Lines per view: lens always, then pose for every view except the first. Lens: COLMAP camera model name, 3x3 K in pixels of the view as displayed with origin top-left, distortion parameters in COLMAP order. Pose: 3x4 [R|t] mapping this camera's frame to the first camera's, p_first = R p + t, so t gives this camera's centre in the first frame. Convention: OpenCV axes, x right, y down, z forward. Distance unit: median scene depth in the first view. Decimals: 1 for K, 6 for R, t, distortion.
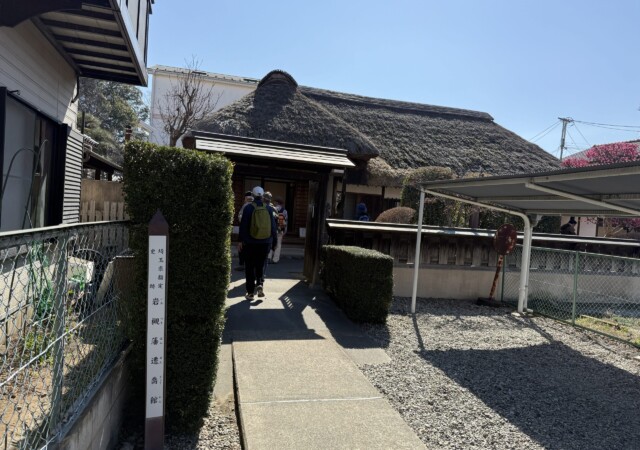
lens RADIAL K [[454.0, 0, 320.0], [0, 454.0, 225.0], [0, 0, 1]] dist [-0.001463, -0.007930]
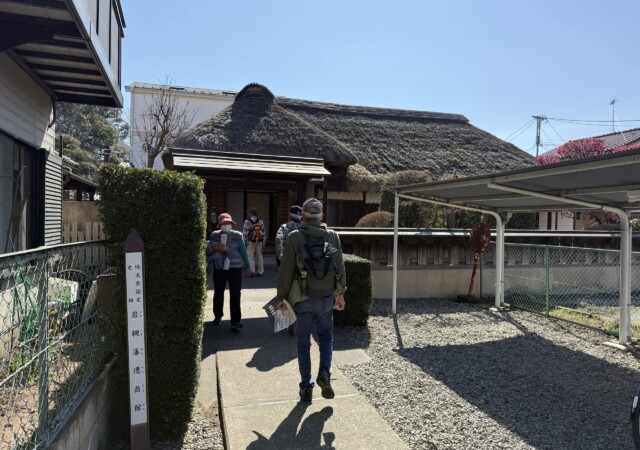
lens RADIAL K [[454.0, 0, 320.0], [0, 454.0, 225.0], [0, 0, 1]] dist [-0.001463, -0.007930]
pose [[0.998181, -0.053710, 0.027392, 0.021800], [0.054163, 0.998403, -0.016069, -0.000059], [-0.026486, 0.017524, 0.999496, -0.032225]]
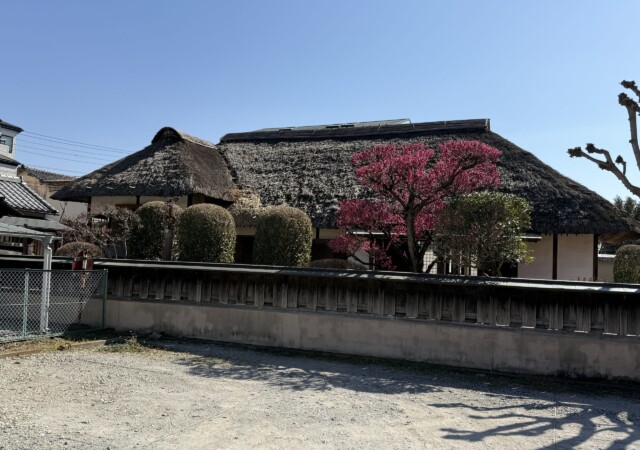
lens RADIAL K [[566.5, 0, 320.0], [0, 566.5, 225.0], [0, 0, 1]] dist [0.000217, 0.000205]
pose [[0.804079, -0.071610, -0.590194, 2.114028], [-0.002681, 0.992273, -0.124048, 0.129527], [0.594516, 0.101327, 0.797674, 0.341327]]
